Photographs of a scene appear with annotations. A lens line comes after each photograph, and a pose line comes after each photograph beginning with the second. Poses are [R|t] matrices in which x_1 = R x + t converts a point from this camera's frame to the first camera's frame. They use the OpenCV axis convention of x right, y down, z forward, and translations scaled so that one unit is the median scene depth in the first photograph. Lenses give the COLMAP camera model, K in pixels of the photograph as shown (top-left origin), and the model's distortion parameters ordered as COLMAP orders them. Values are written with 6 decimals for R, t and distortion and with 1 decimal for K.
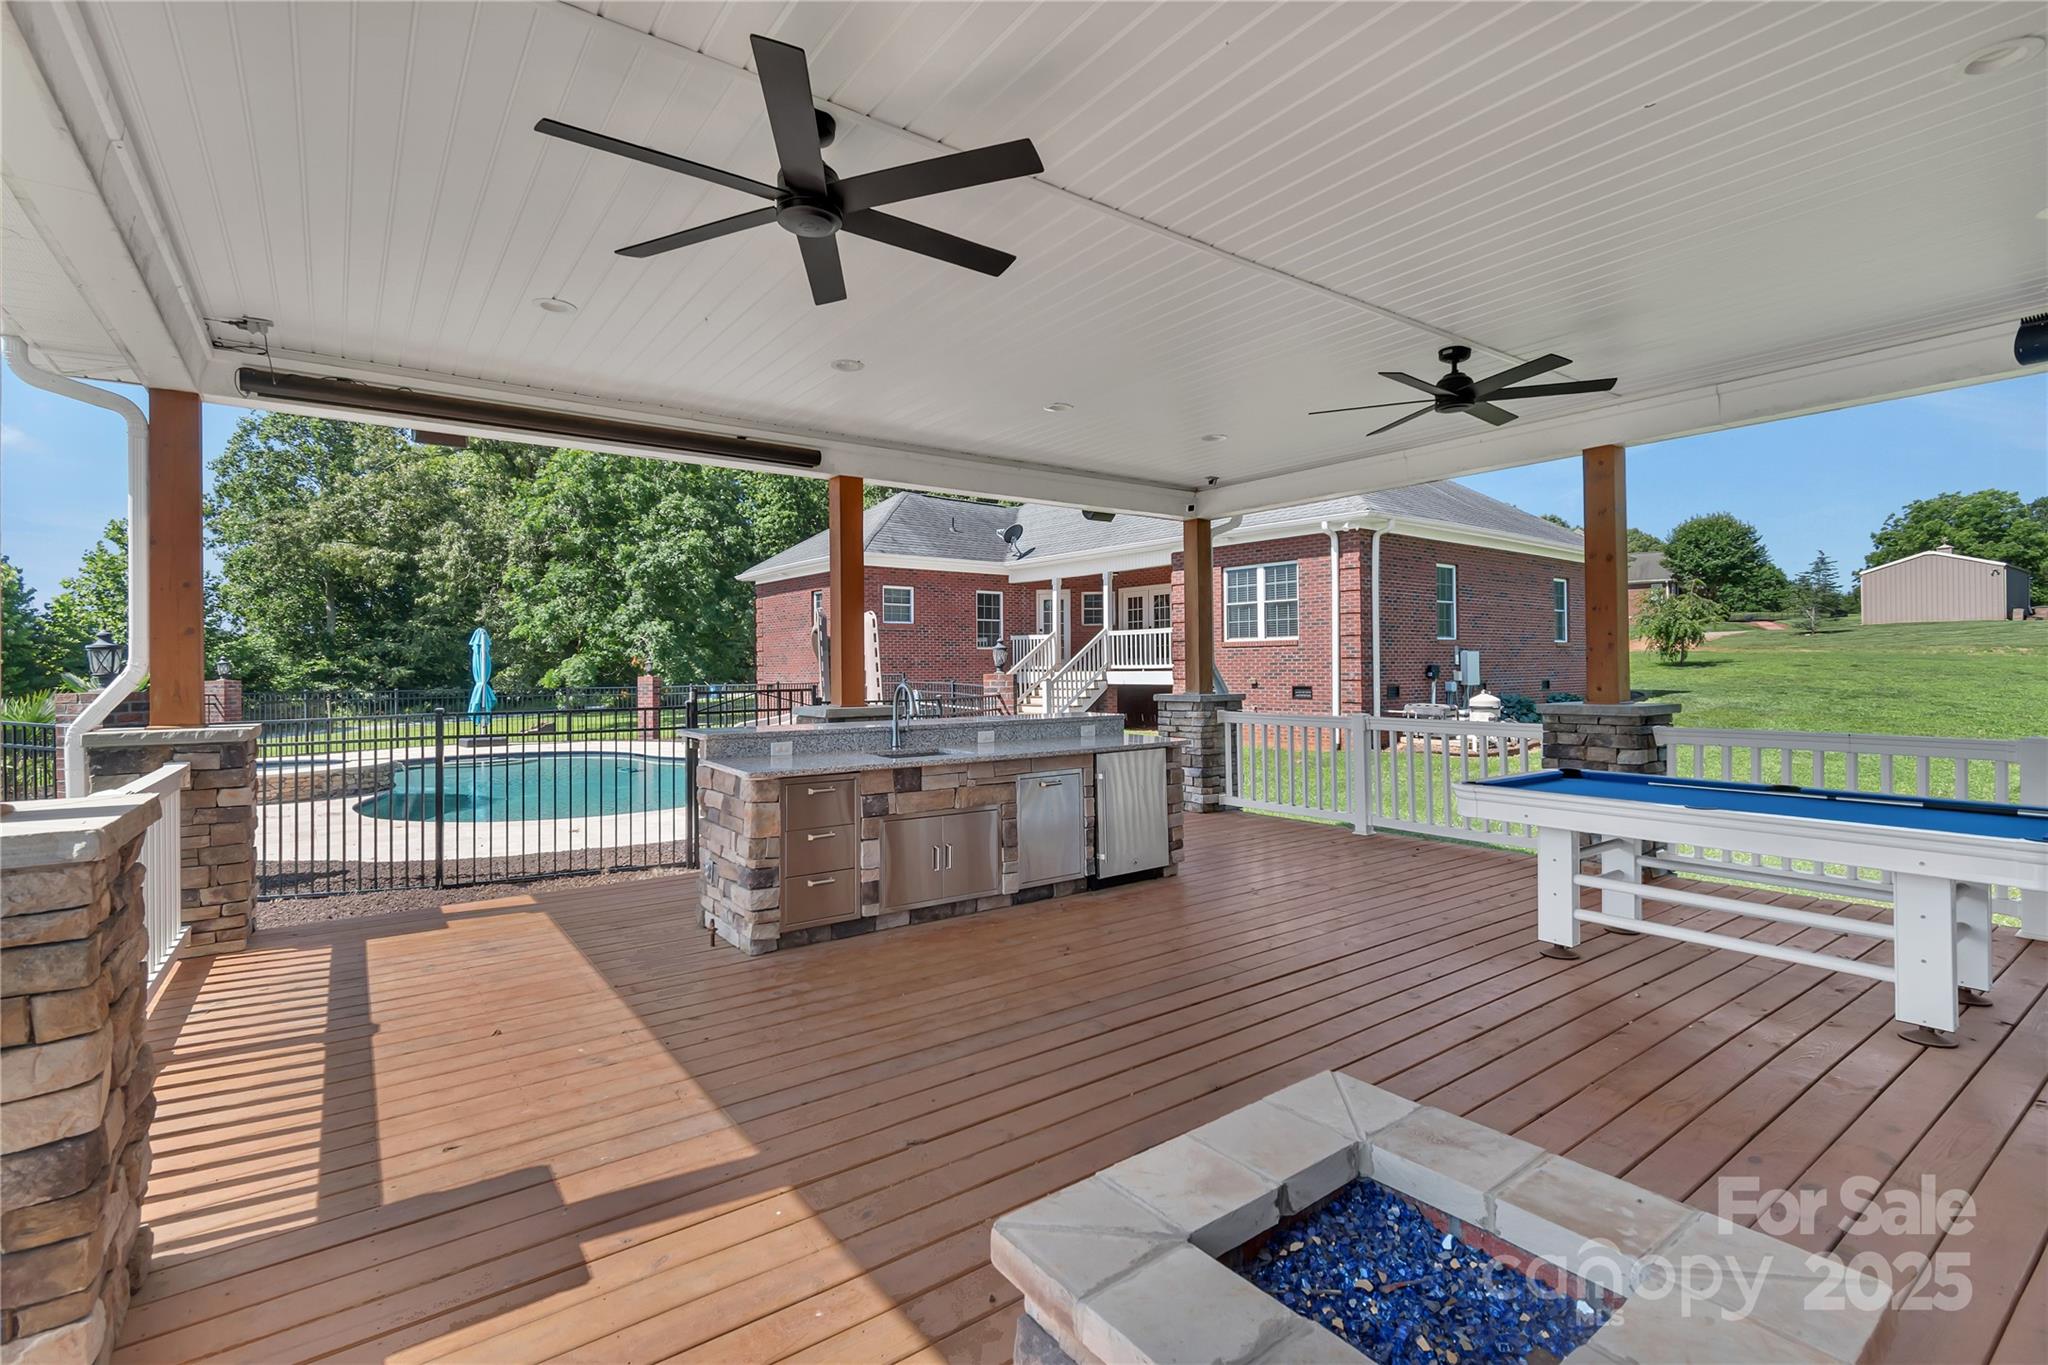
lens RADIAL K [[933.5, 0, 1006.6], [0, 933.5, 673.3], [0, 0, 1]] dist [0.001501, 0.000477]
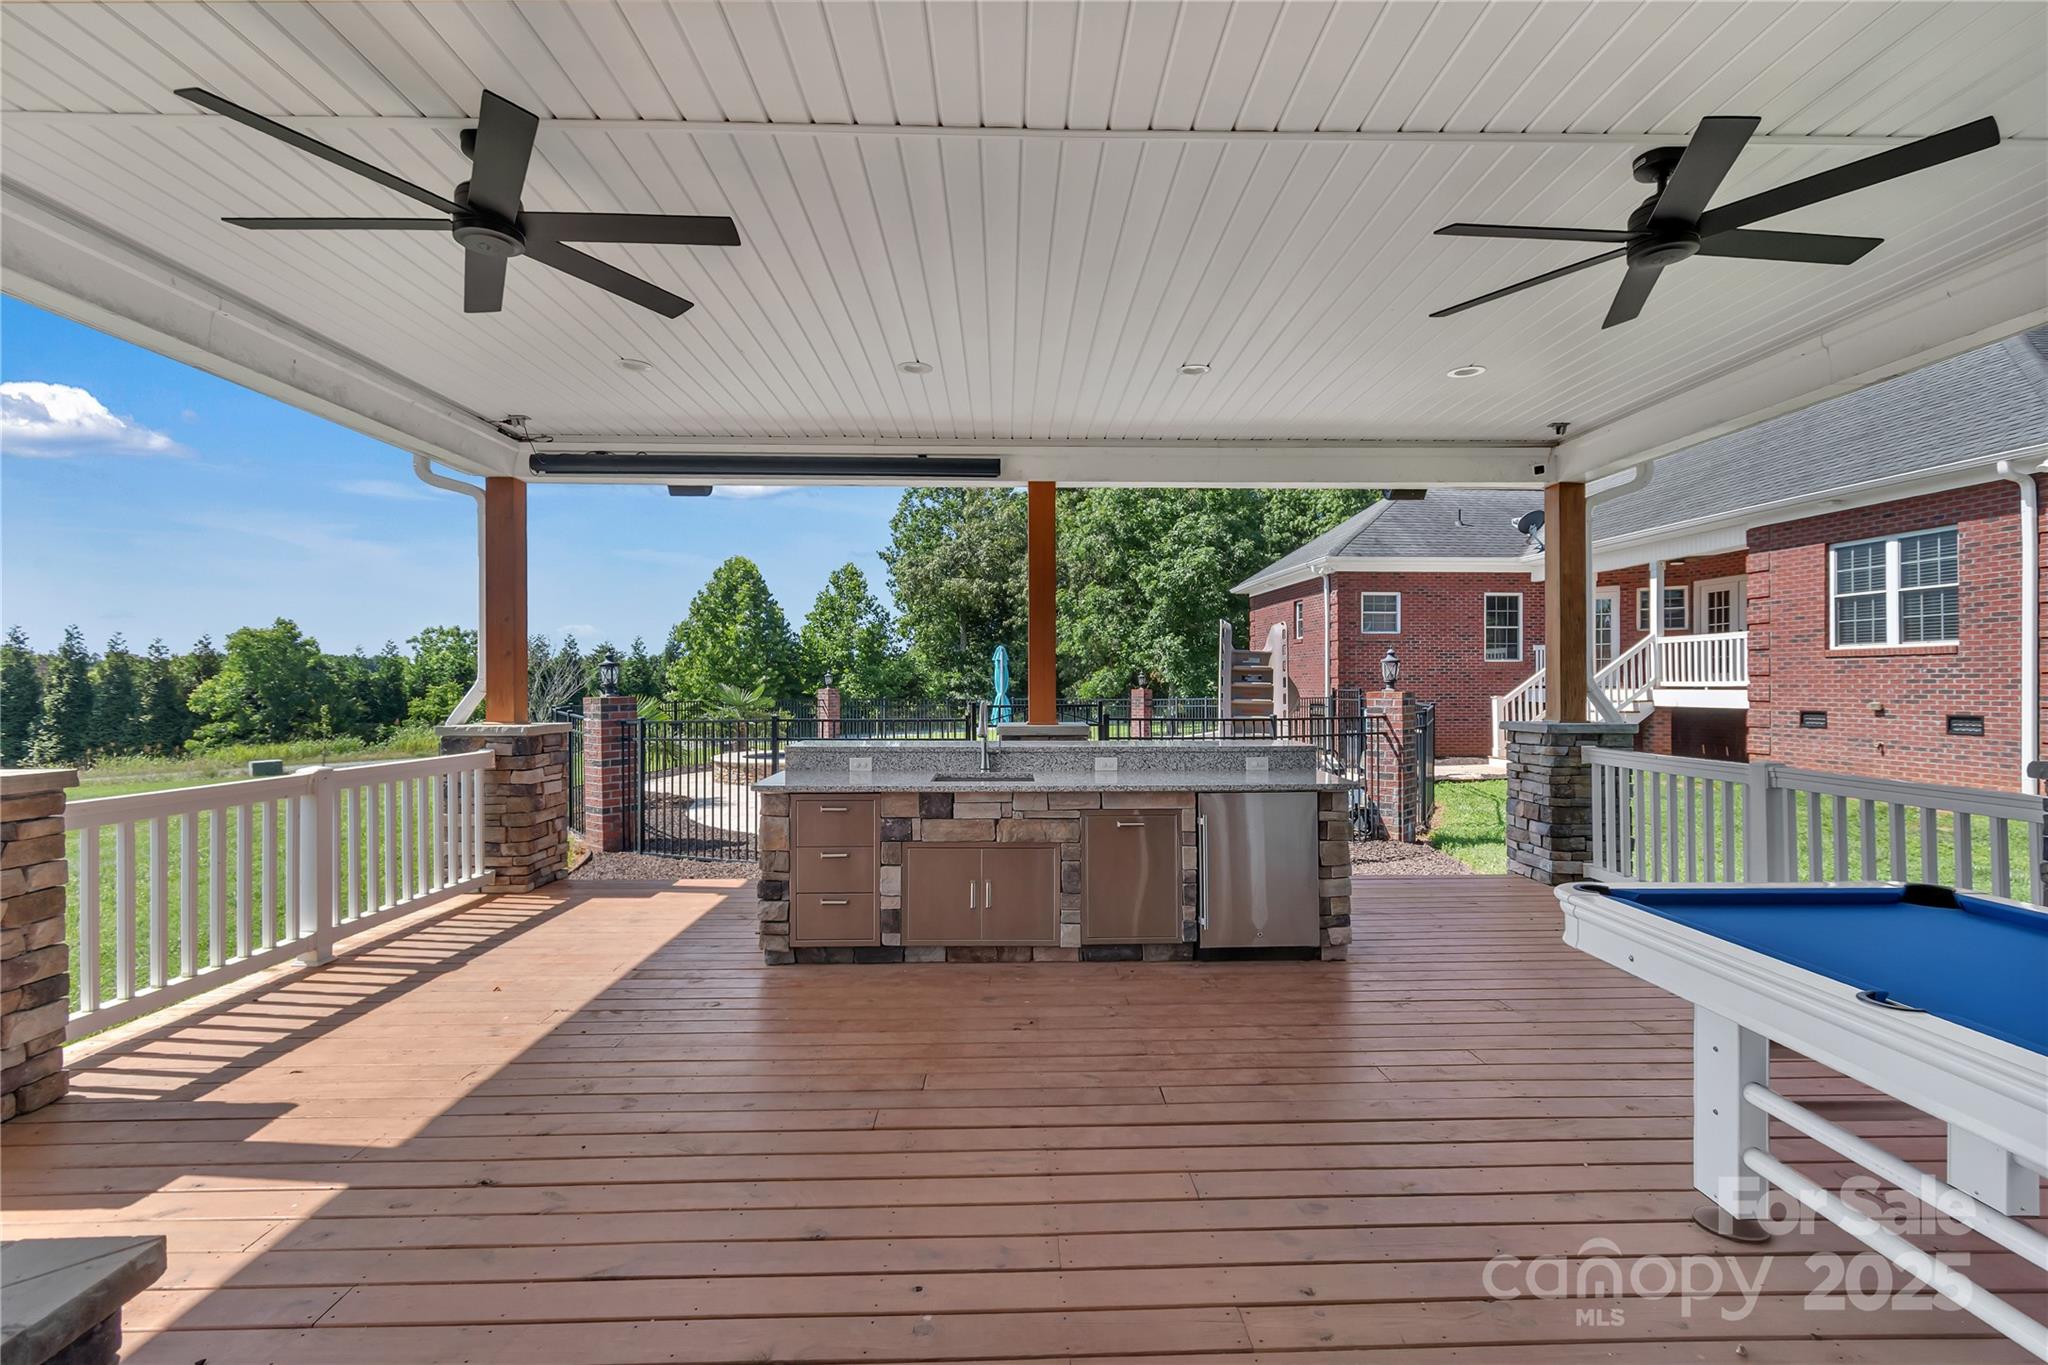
lens RADIAL K [[933.5, 0, 1023.8], [0, 933.5, 689.9], [0, 0, 1]] dist [0.001501, 0.000477]
pose [[0.827603, 0.011729, -0.561192, 0.350852], [-0.009666, 0.999931, 0.006644, -0.005454], [0.561231, -0.000074, 0.827659, 0.204416]]
